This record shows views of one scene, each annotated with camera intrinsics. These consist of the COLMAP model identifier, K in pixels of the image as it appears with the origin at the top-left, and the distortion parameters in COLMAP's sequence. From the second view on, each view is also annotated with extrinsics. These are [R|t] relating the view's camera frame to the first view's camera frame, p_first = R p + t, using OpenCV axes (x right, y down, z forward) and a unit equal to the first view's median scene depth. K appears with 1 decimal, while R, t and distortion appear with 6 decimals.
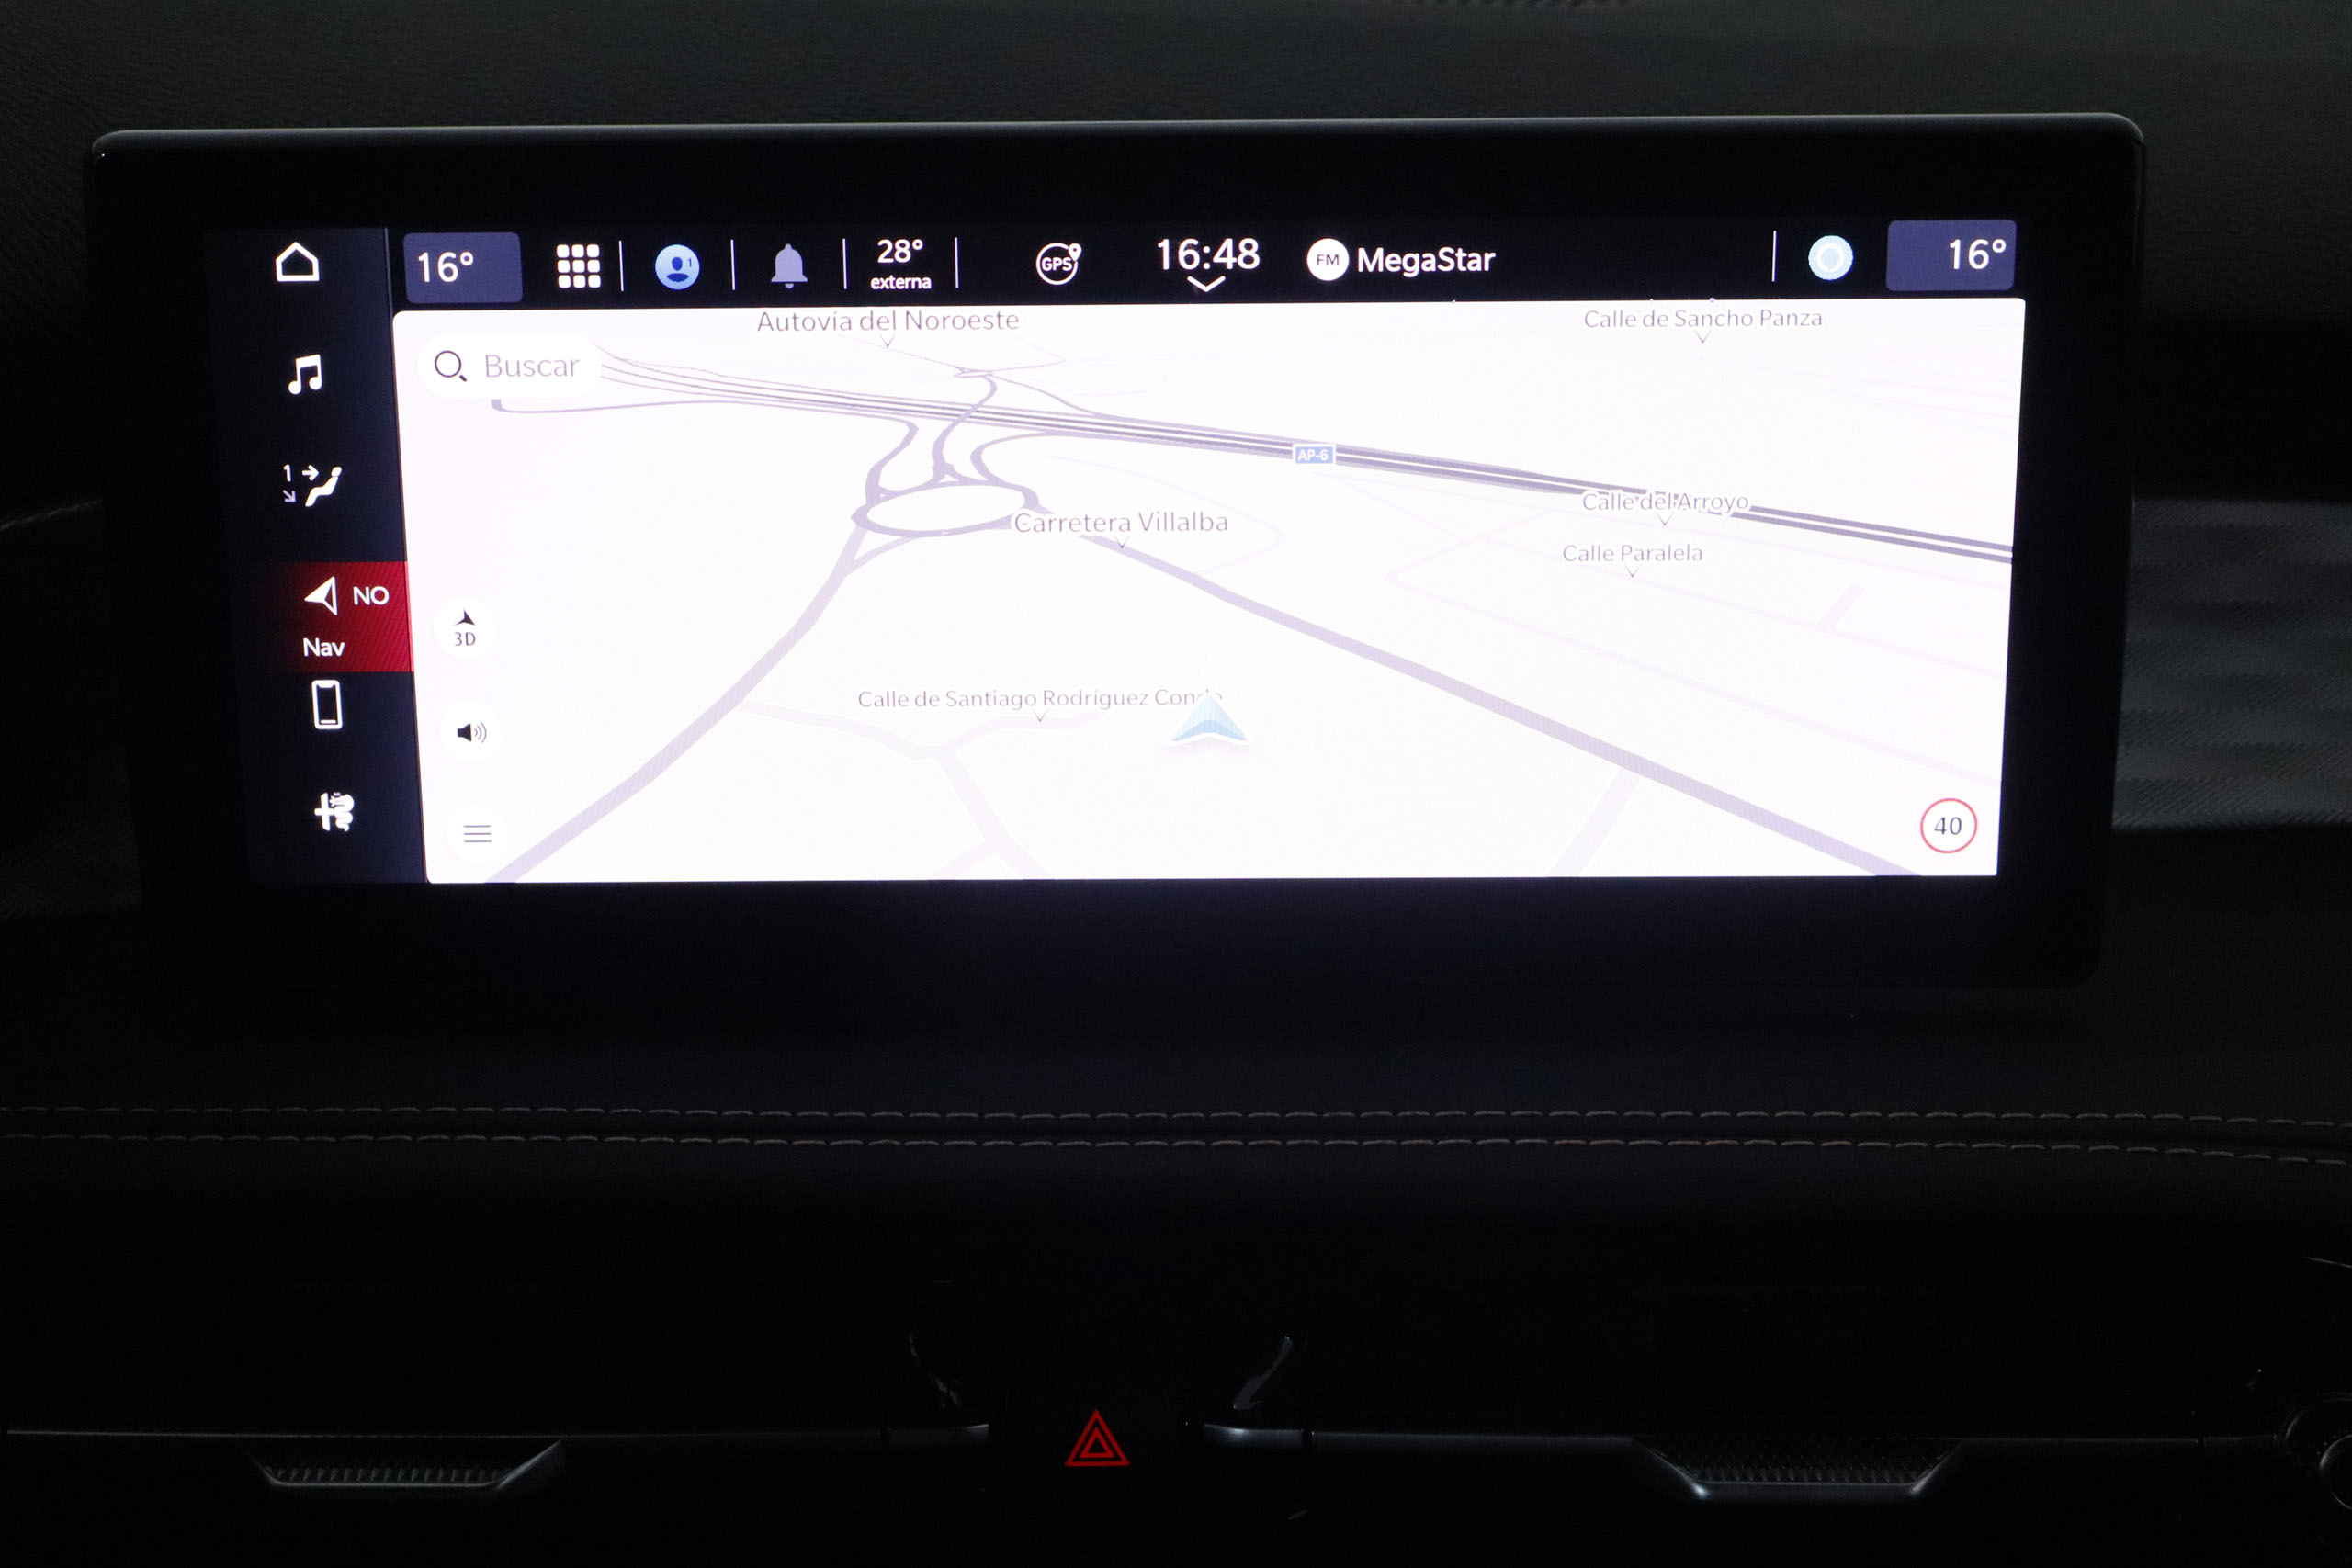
lens RADIAL K [[3467.6, 0, 1176.0], [0, 3467.6, 784.0], [0, 0, 1]] dist [0.022289, 0.074351]
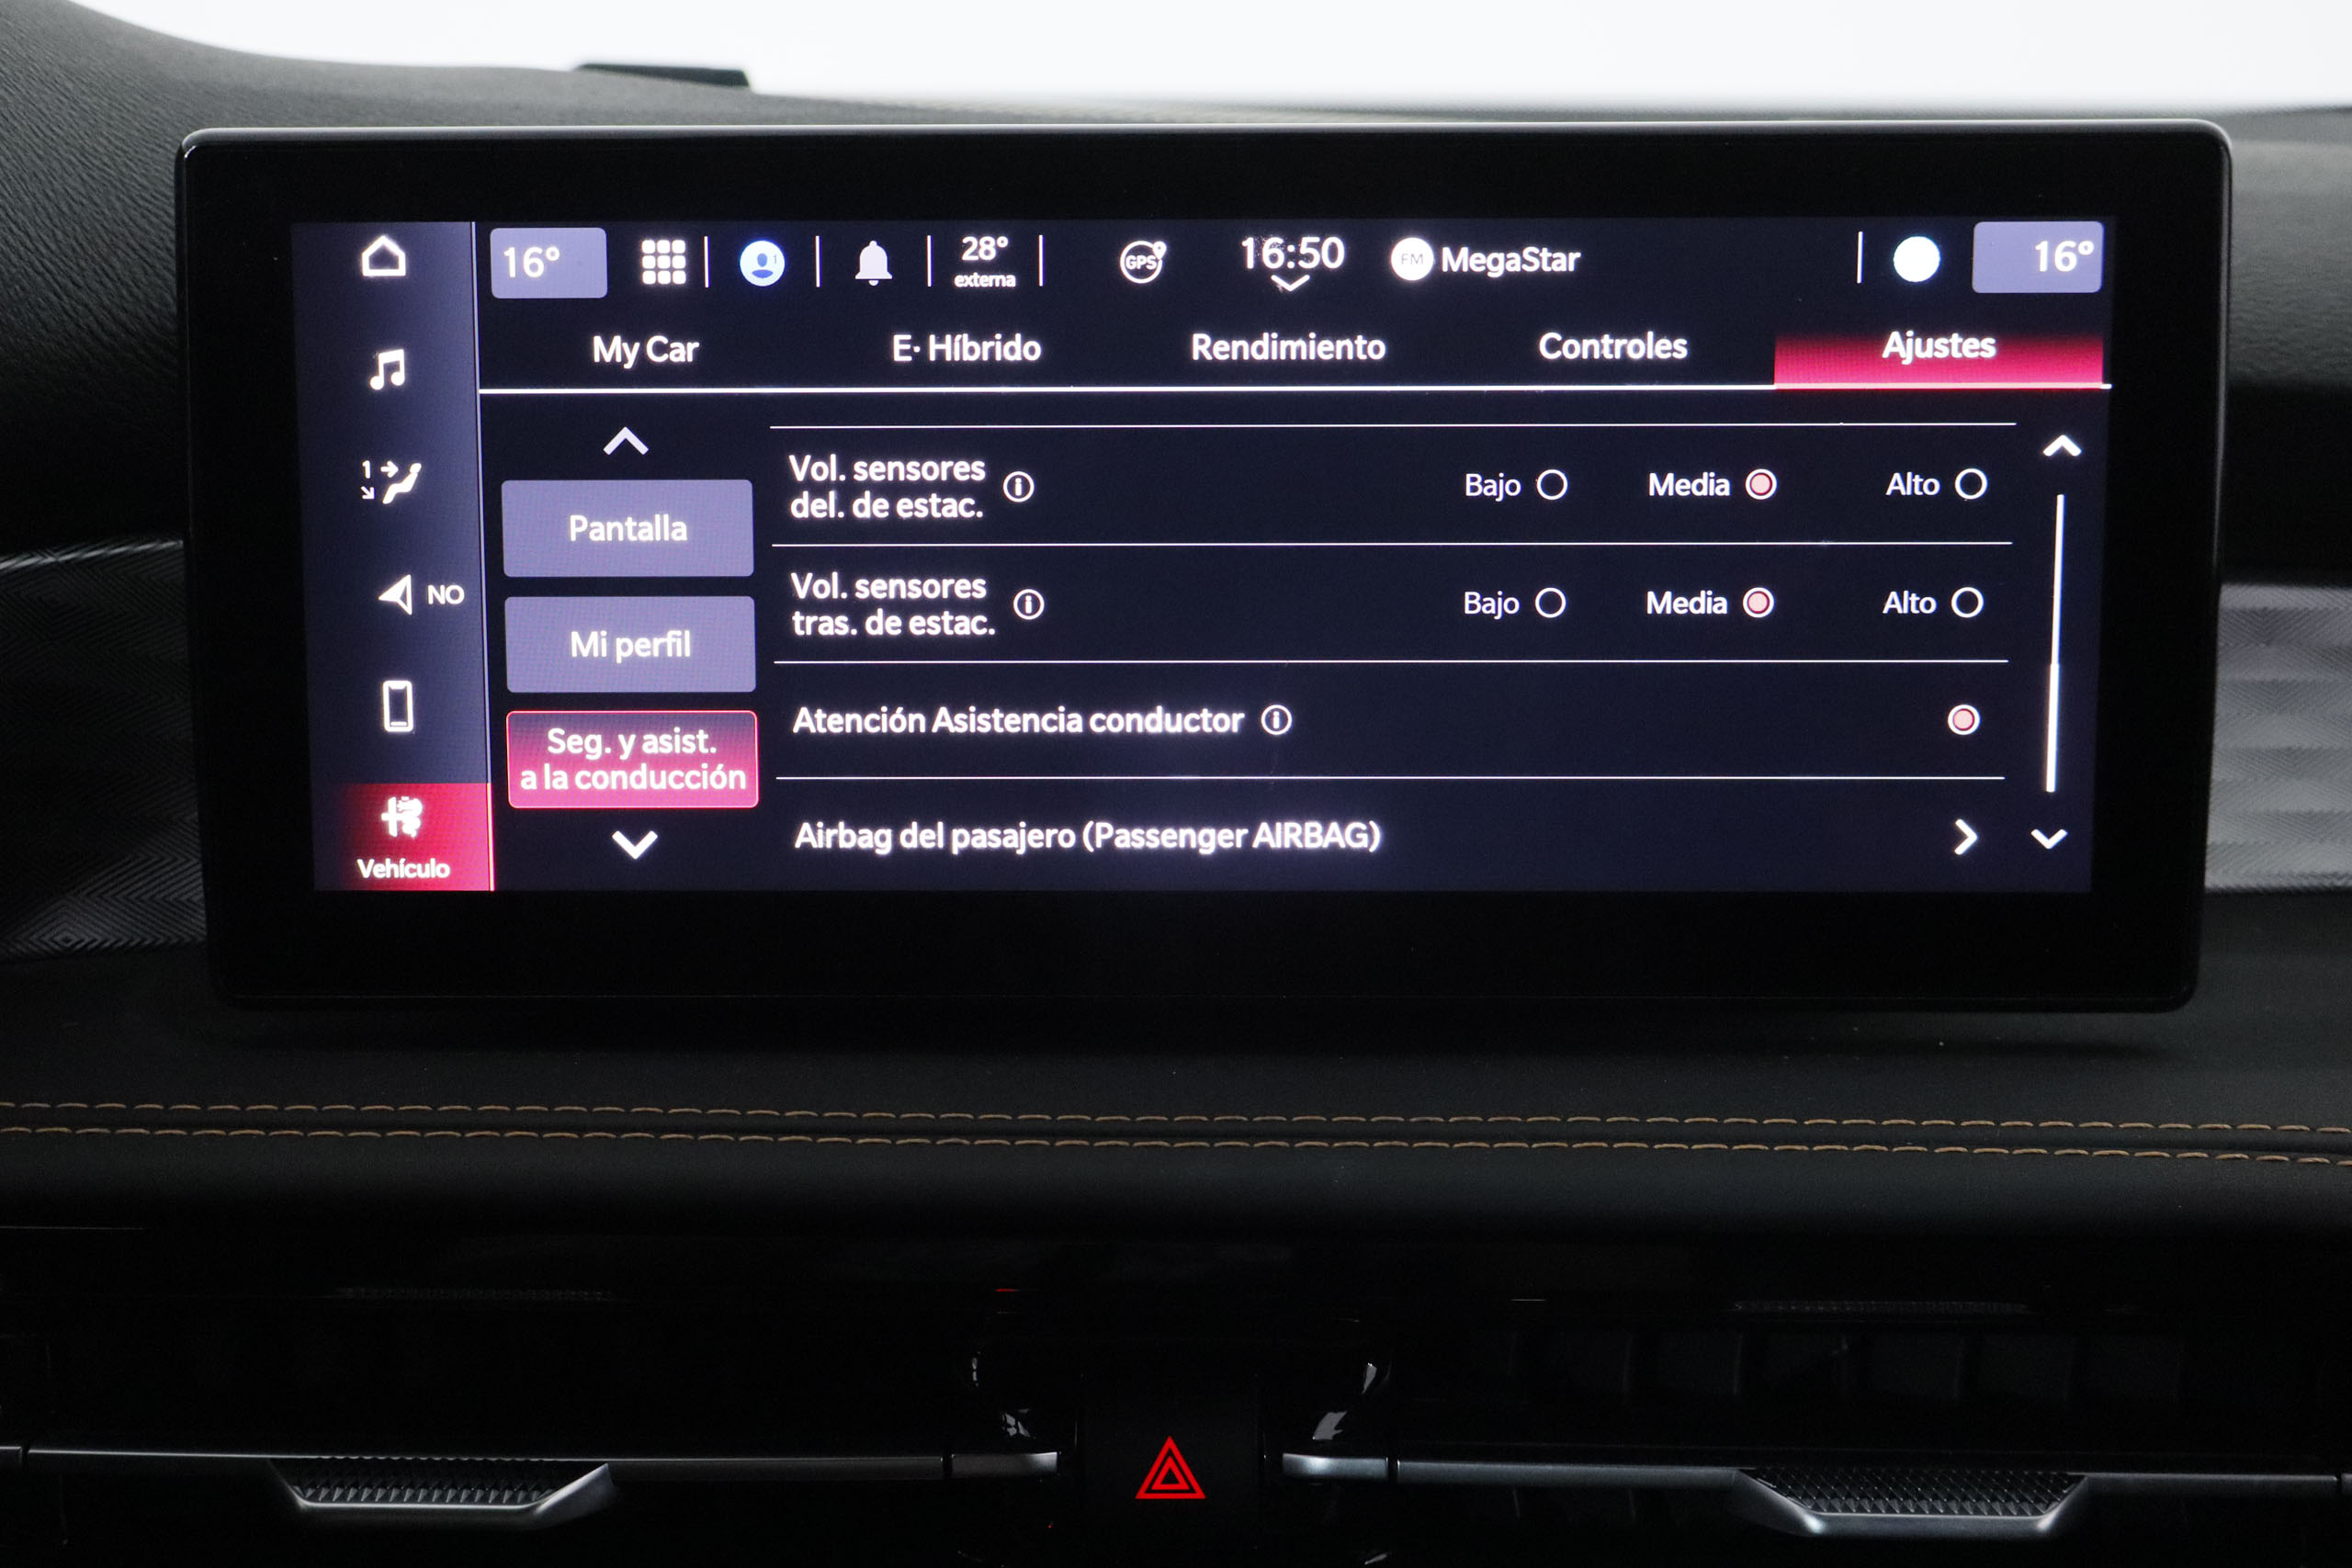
lens RADIAL K [[2717.1, 0, 1176.0], [0, 2717.1, 784.0], [0, 0, 1]] dist [-0.004359, 0.062459]
pose [[0.999966, 0.007461, -0.003515, -0.020407], [-0.007843, 0.992051, -0.125589, 0.097586], [0.002550, 0.125613, 0.992076, 0.241874]]
